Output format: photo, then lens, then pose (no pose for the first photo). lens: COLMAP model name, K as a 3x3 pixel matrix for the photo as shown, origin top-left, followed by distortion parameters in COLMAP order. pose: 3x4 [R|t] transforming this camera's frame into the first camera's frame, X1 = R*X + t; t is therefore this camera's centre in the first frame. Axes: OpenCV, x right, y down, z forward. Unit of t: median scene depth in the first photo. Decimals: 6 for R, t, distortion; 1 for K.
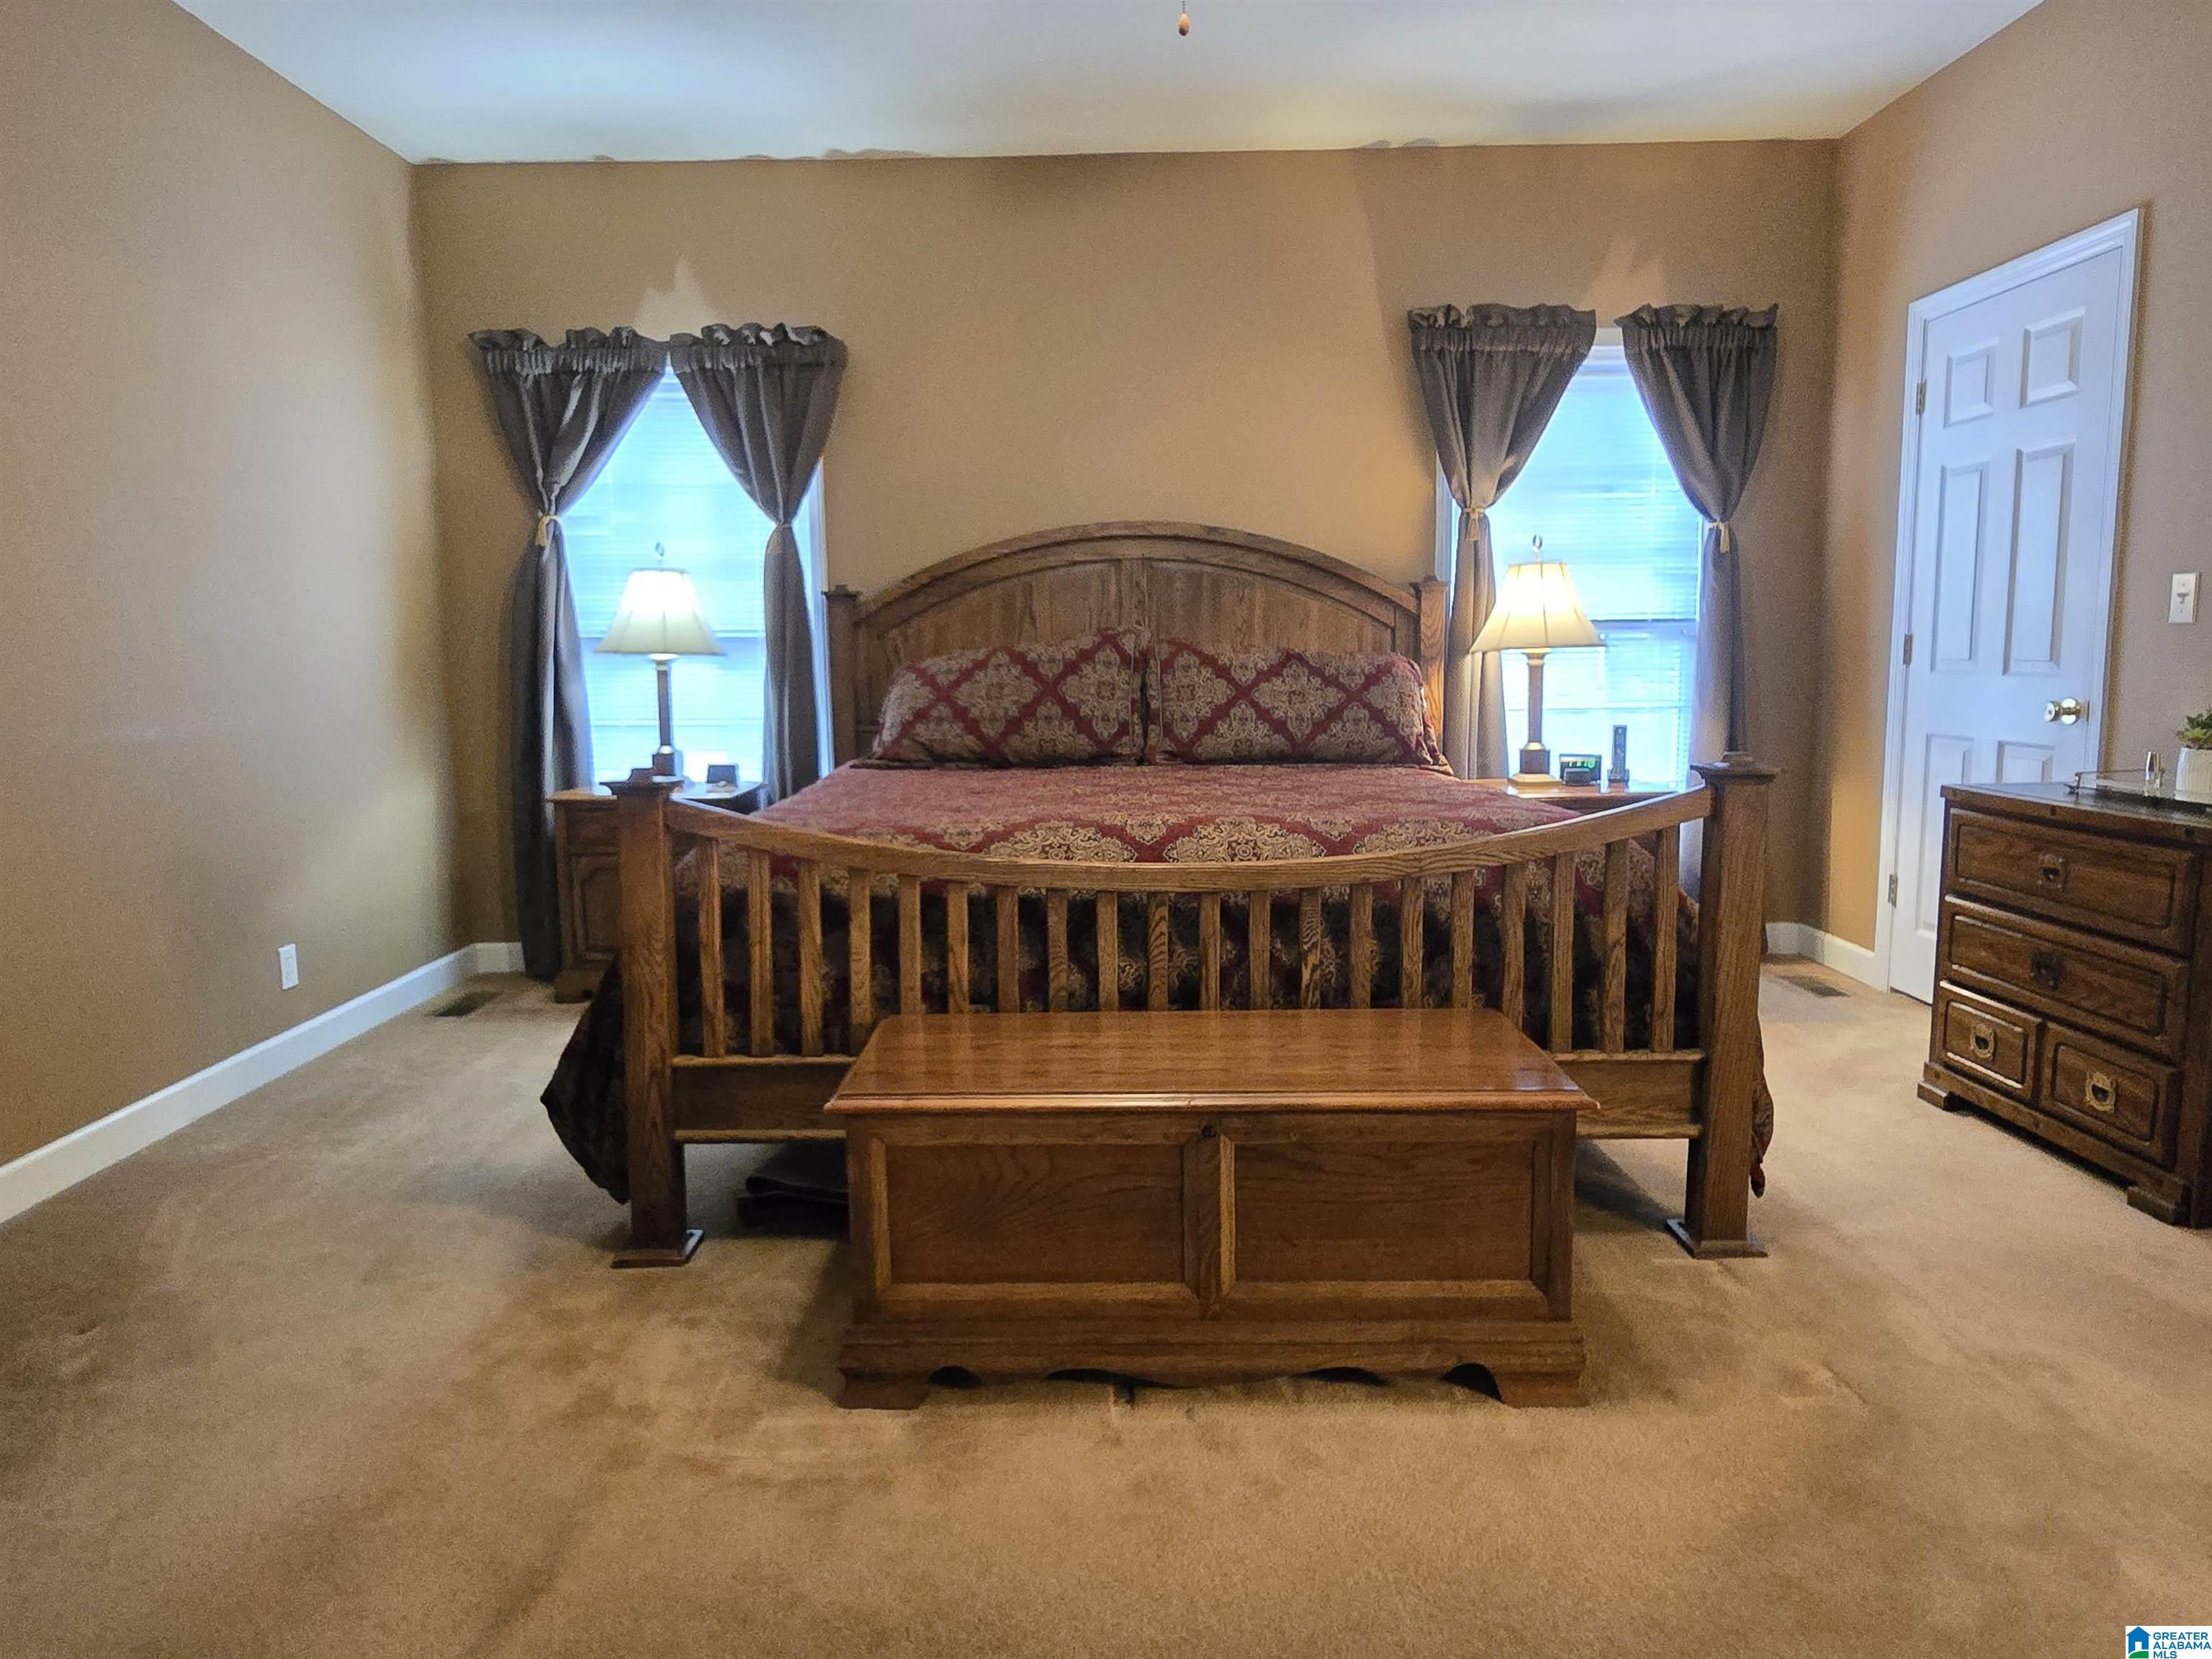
lens RADIAL K [[1314.7, 0, 1104.9], [0, 1314.7, 826.4], [0, 0, 1]] dist [-0.008629, 0.001103]
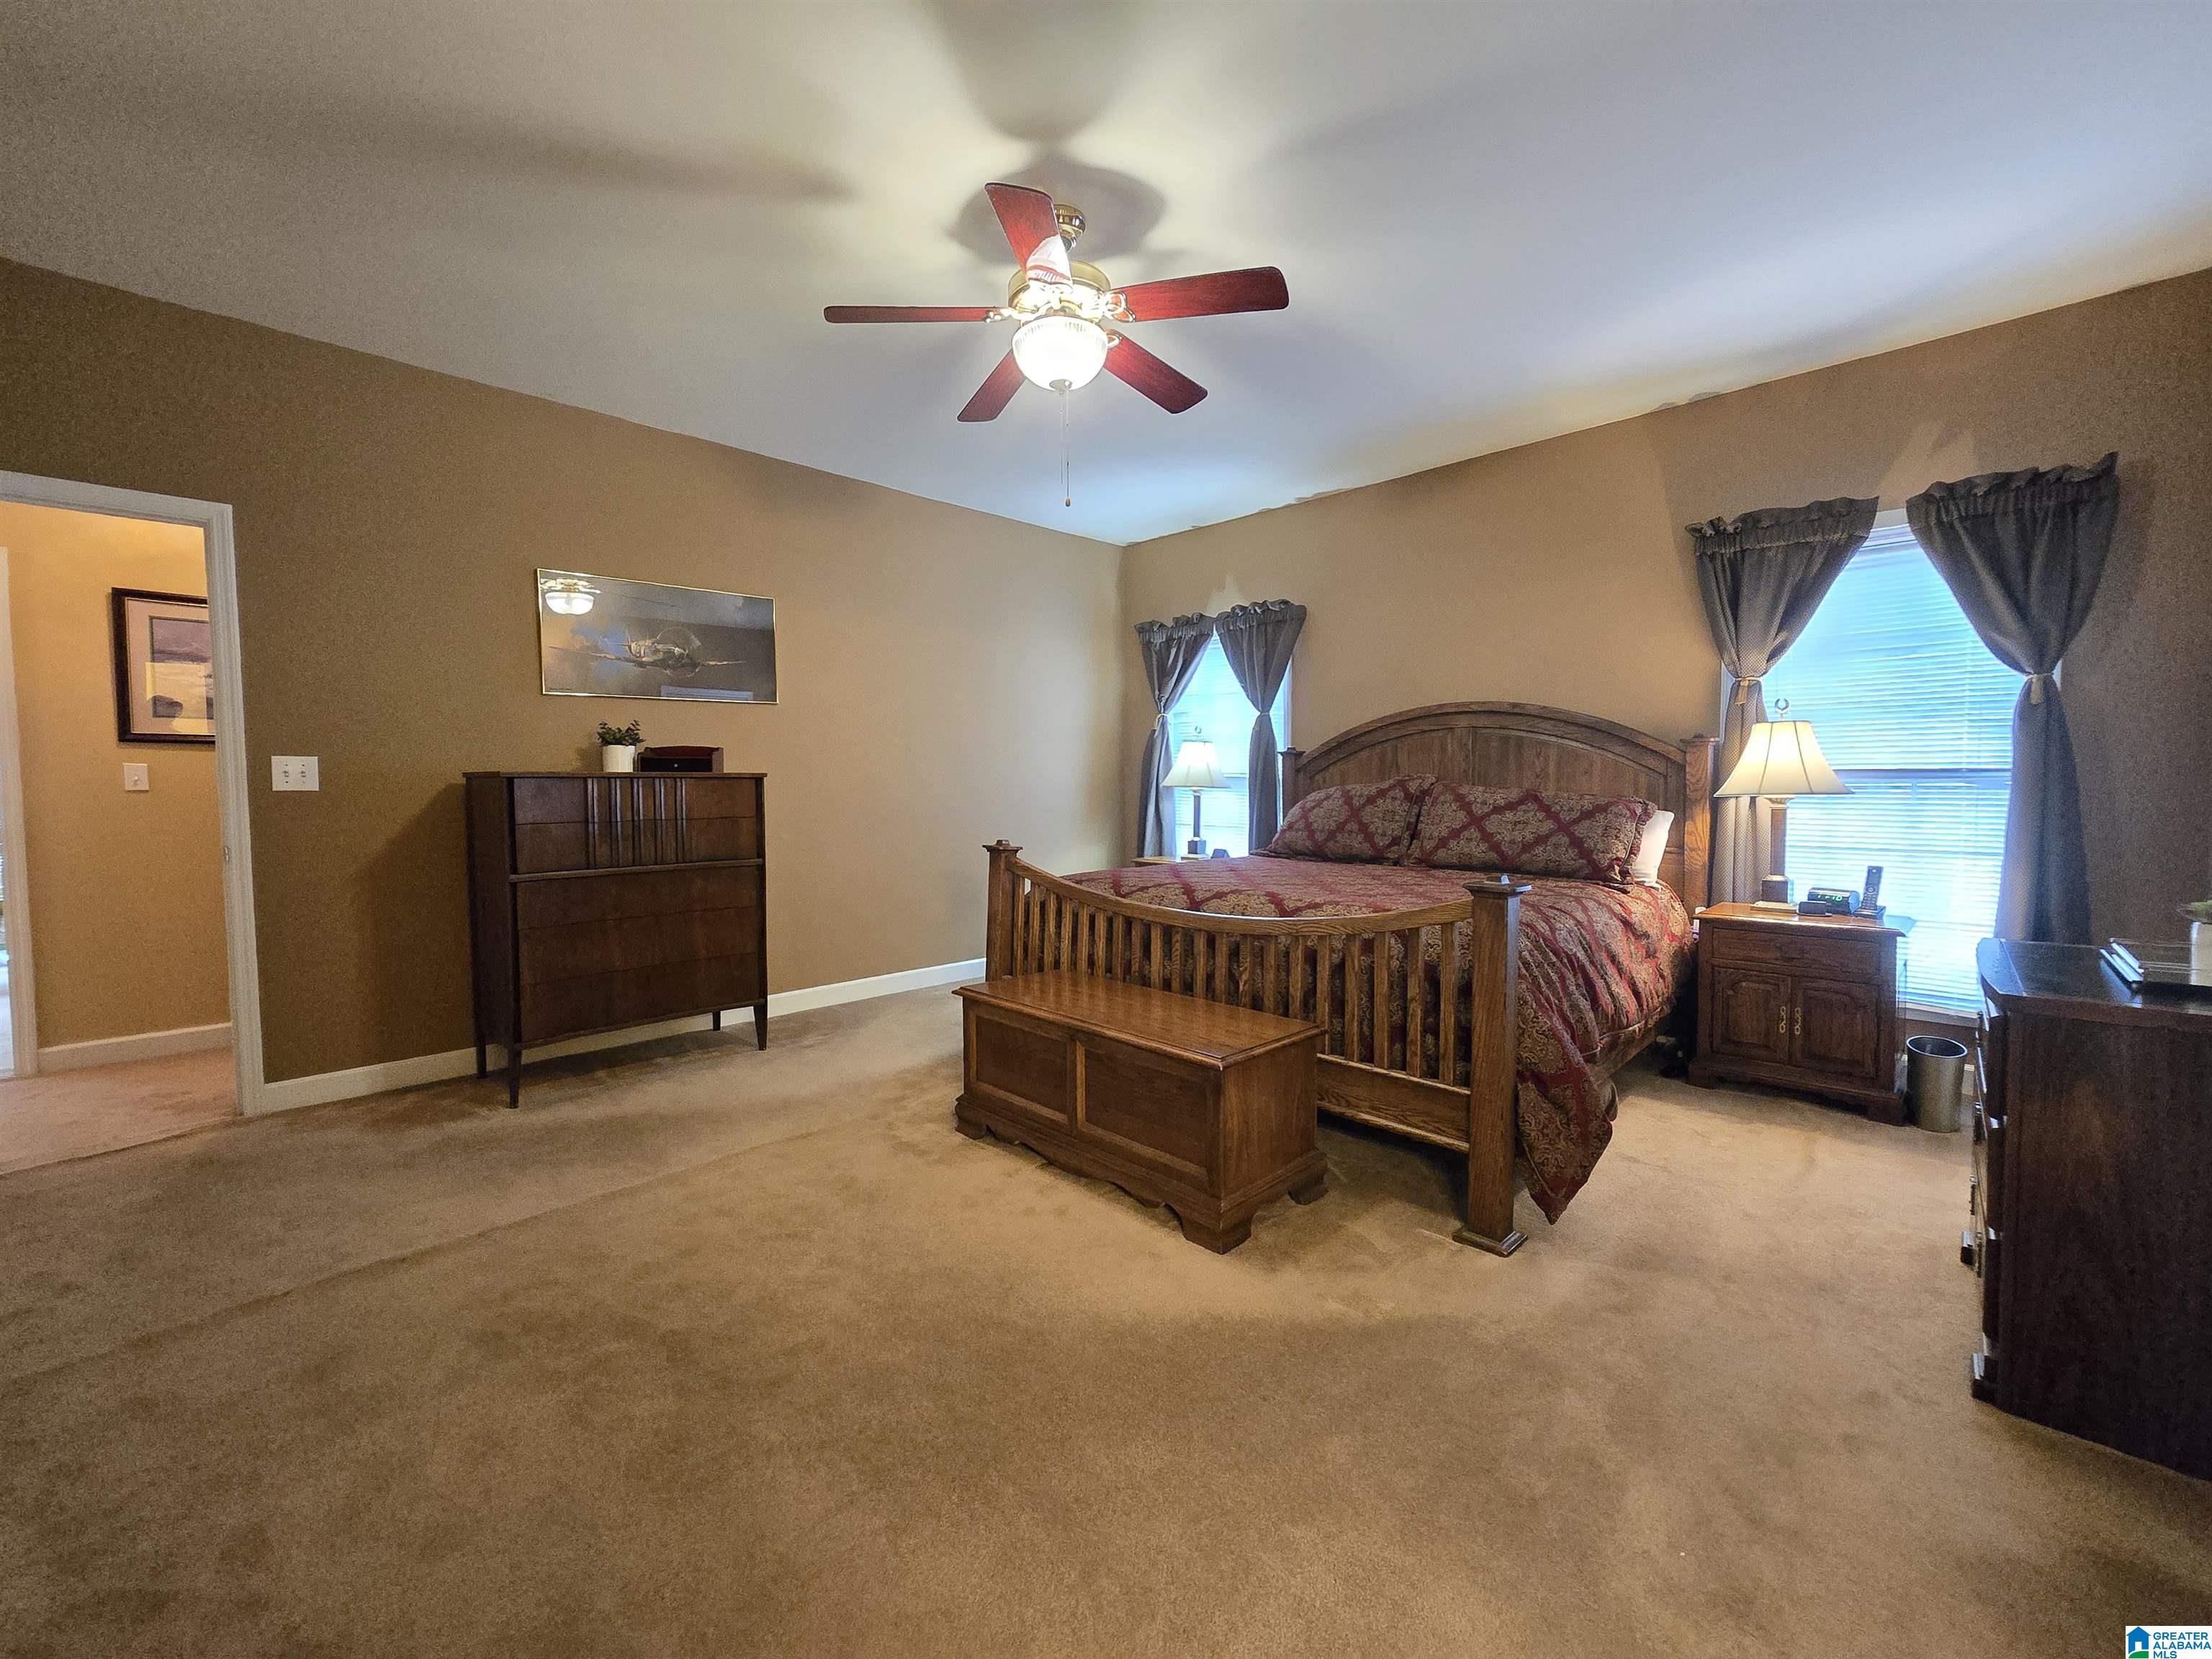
lens RADIAL K [[909.6, 0, 1102.6], [0, 909.6, 830.4], [0, 0, 1]] dist [-0.011428, 0.000597]
pose [[0.709377, 0.050247, -0.703036, 0.462863], [-0.101640, 0.994323, -0.031491, -0.017344], [0.697462, 0.093796, 0.710457, 0.014868]]
